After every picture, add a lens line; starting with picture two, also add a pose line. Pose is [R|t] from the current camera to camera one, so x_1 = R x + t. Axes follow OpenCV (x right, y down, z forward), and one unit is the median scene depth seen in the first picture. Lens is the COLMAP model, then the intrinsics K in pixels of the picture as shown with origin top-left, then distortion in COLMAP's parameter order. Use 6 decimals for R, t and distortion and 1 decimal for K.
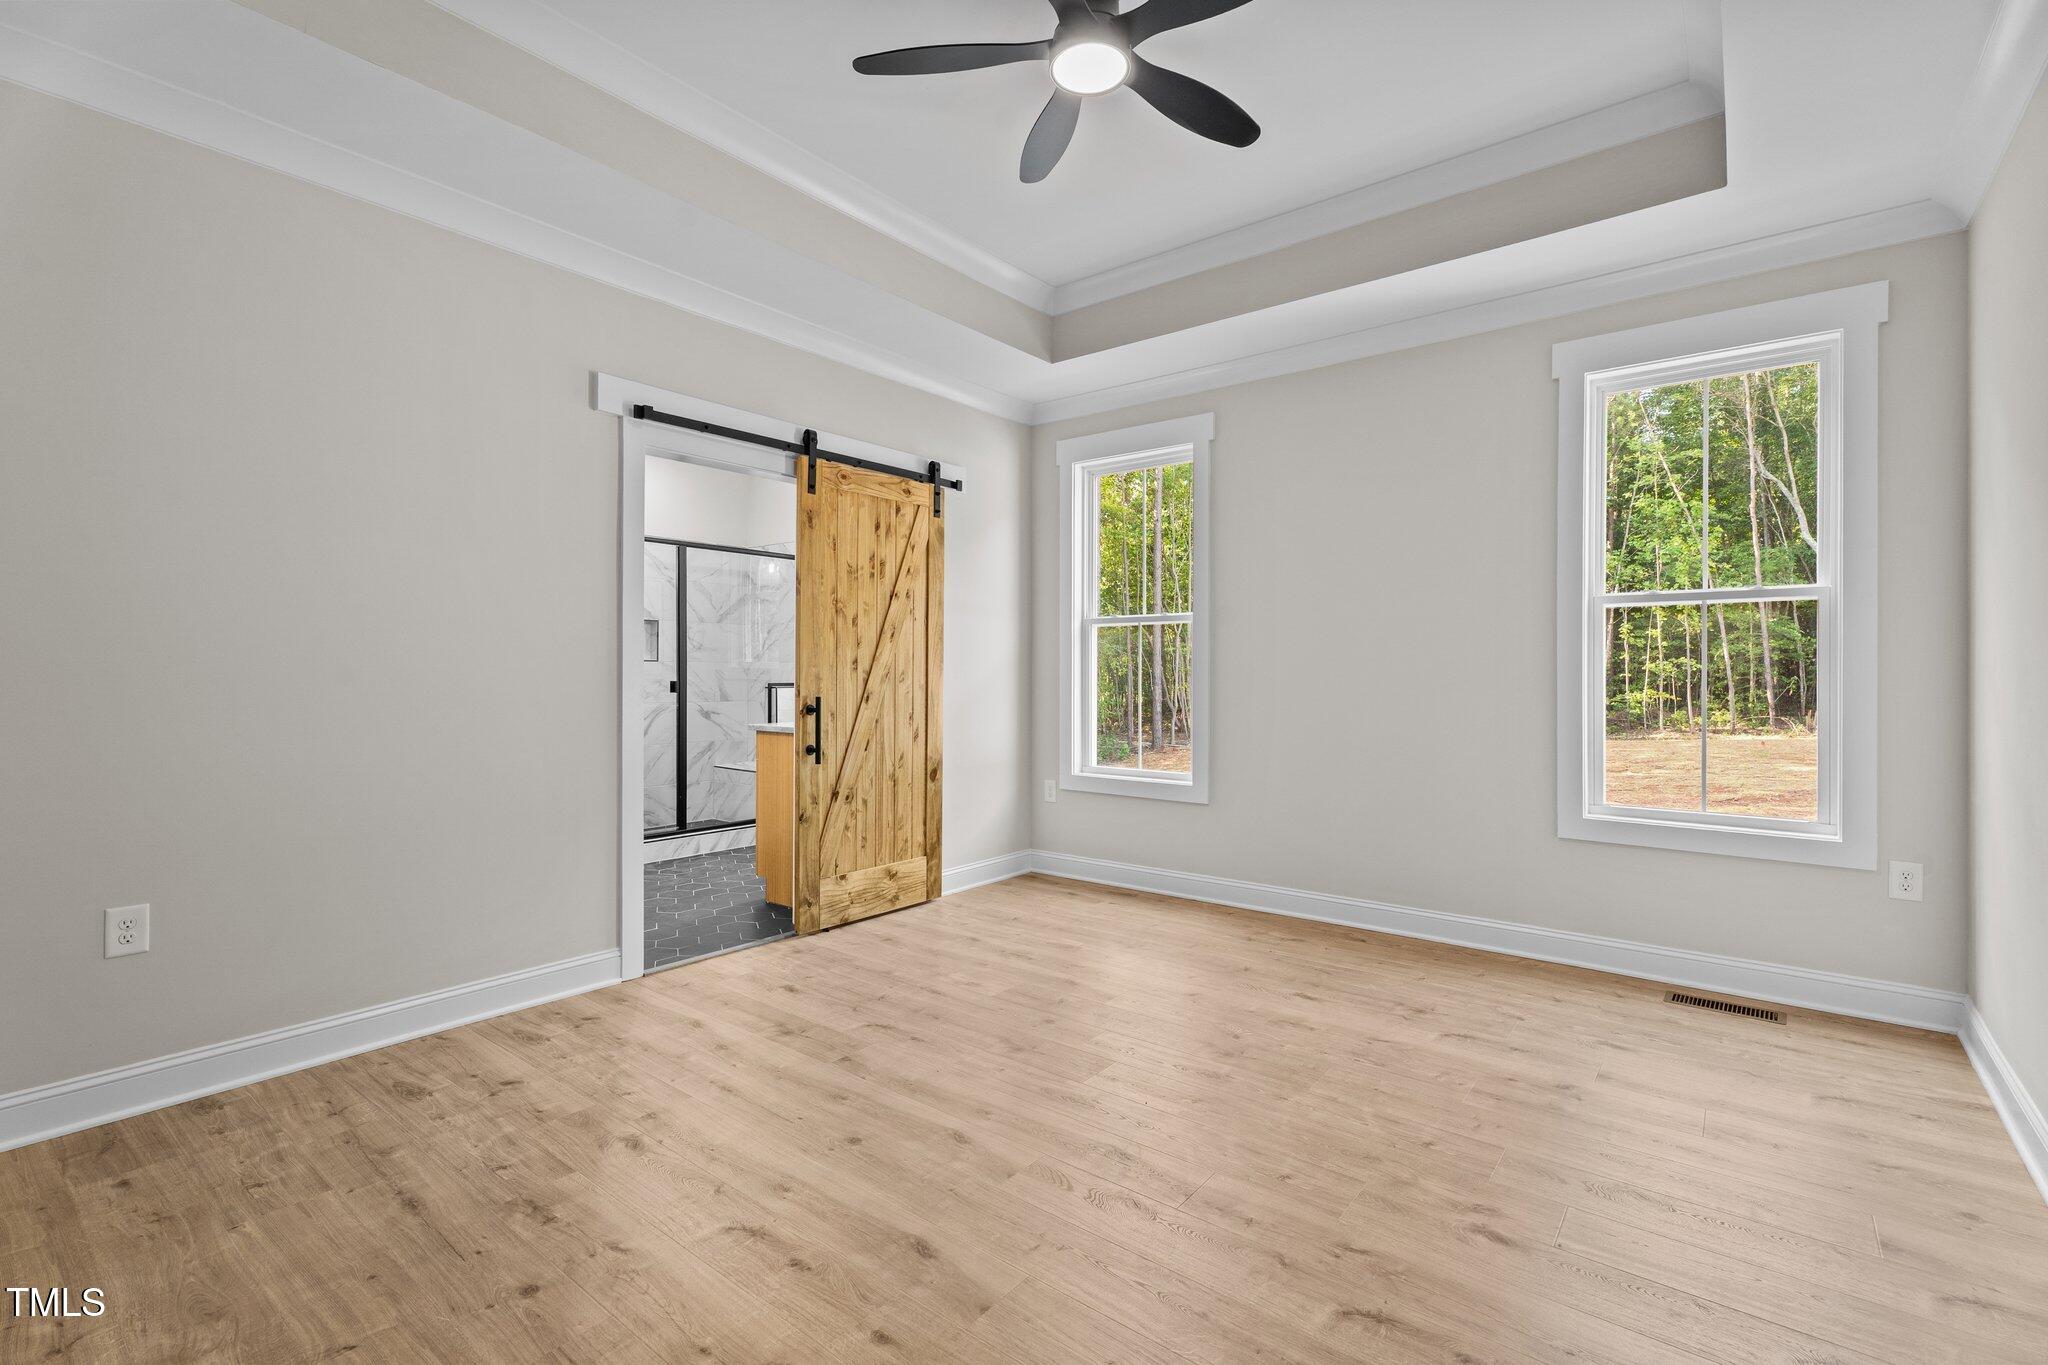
lens RADIAL K [[908.9, 0, 1019.8], [0, 908.9, 669.6], [0, 0, 1]] dist [0.000146, -0.000412]
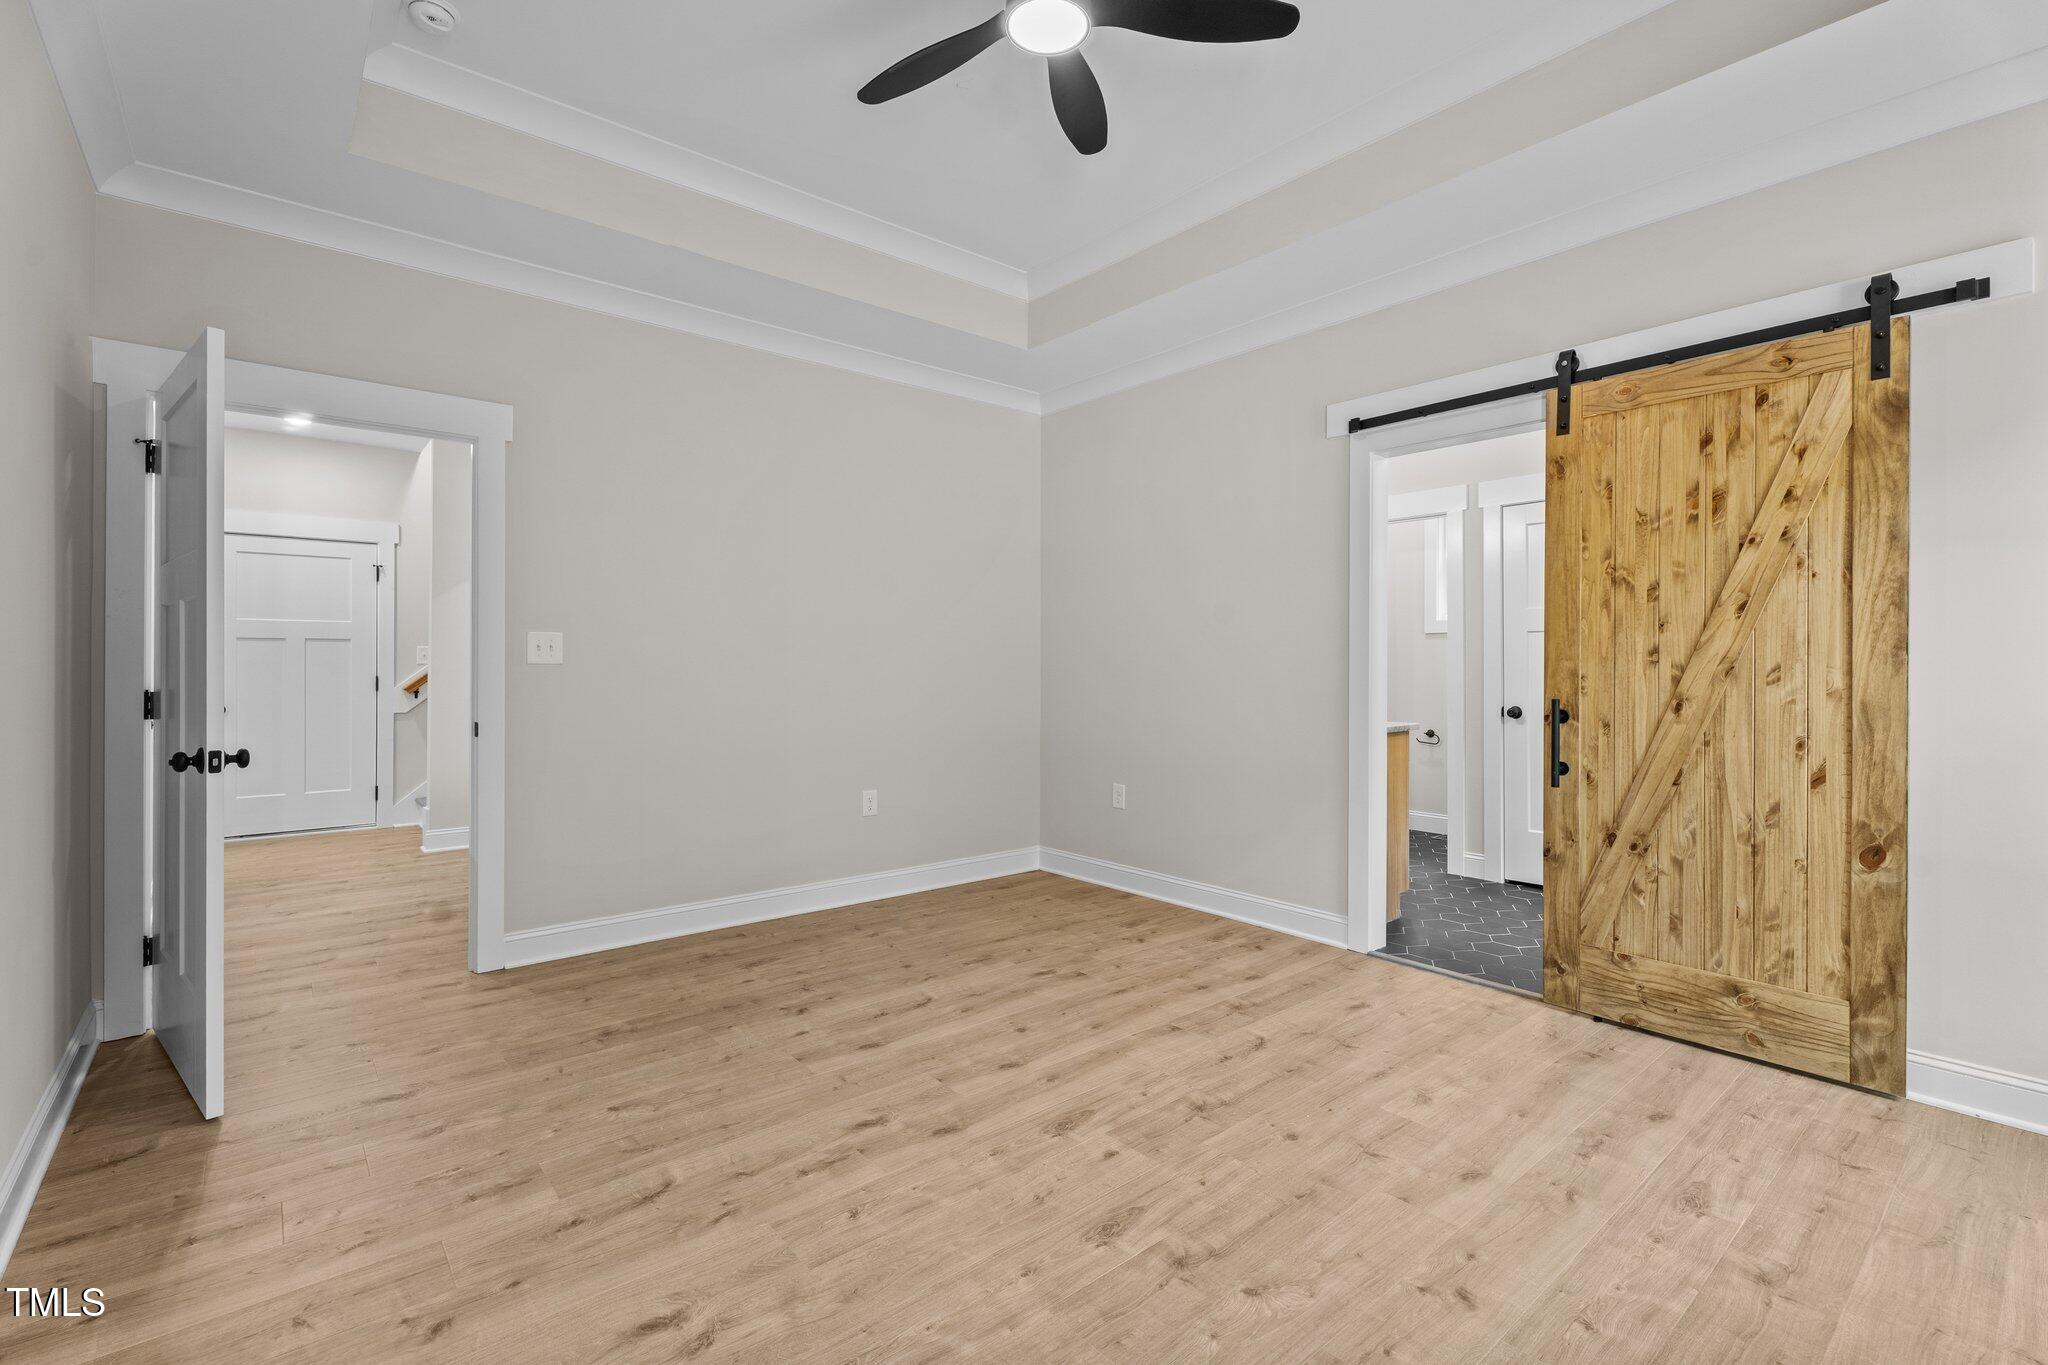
lens RADIAL K [[897.4, 0, 1021.3], [0, 897.4, 660.7], [0, 0, 1]] dist [-0.010395, -0.000170]
pose [[-0.188199, -0.010311, -0.982077, 0.583516], [-0.001234, 0.999947, -0.010263, 0.005482], [0.982130, -0.000719, -0.188201, 0.678202]]
